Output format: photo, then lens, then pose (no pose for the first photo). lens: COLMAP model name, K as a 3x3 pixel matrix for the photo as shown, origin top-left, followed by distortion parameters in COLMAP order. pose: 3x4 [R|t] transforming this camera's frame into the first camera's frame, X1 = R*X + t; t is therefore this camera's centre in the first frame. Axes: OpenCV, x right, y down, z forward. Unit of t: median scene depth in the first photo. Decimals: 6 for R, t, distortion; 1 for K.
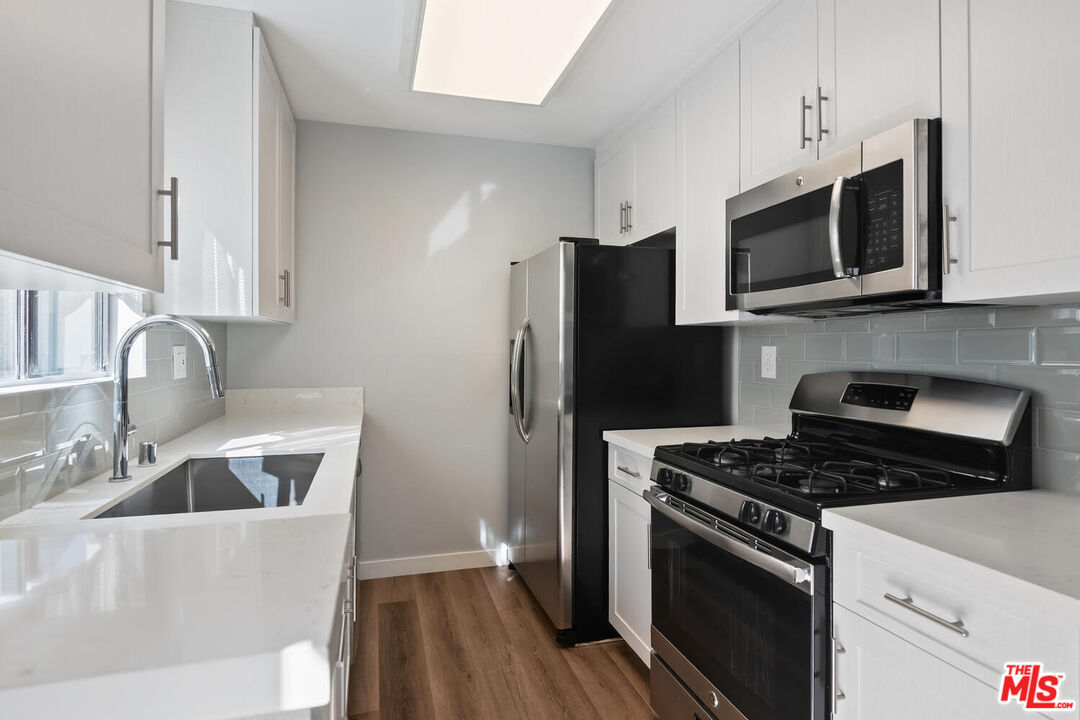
lens RADIAL K [[559.0, 0, 536.5], [0, 559.0, 347.9], [0, 0, 1]] dist [0.003028, 0.000223]
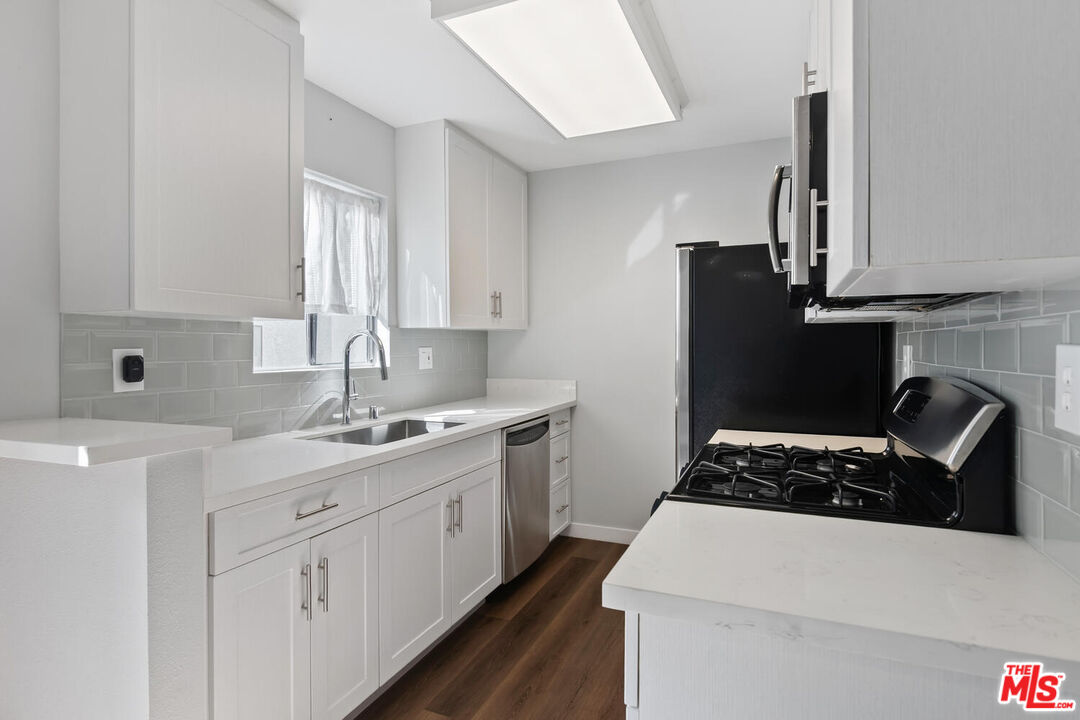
lens RADIAL K [[530.4, 0, 526.9], [0, 530.4, 351.2], [0, 0, 1]] dist [-0.000590, -0.000527]
pose [[0.794007, 0.000501, -0.607909, 0.483575], [0.003922, 0.999975, 0.005948, -0.001143], [0.607897, -0.007107, 0.793984, 0.023935]]
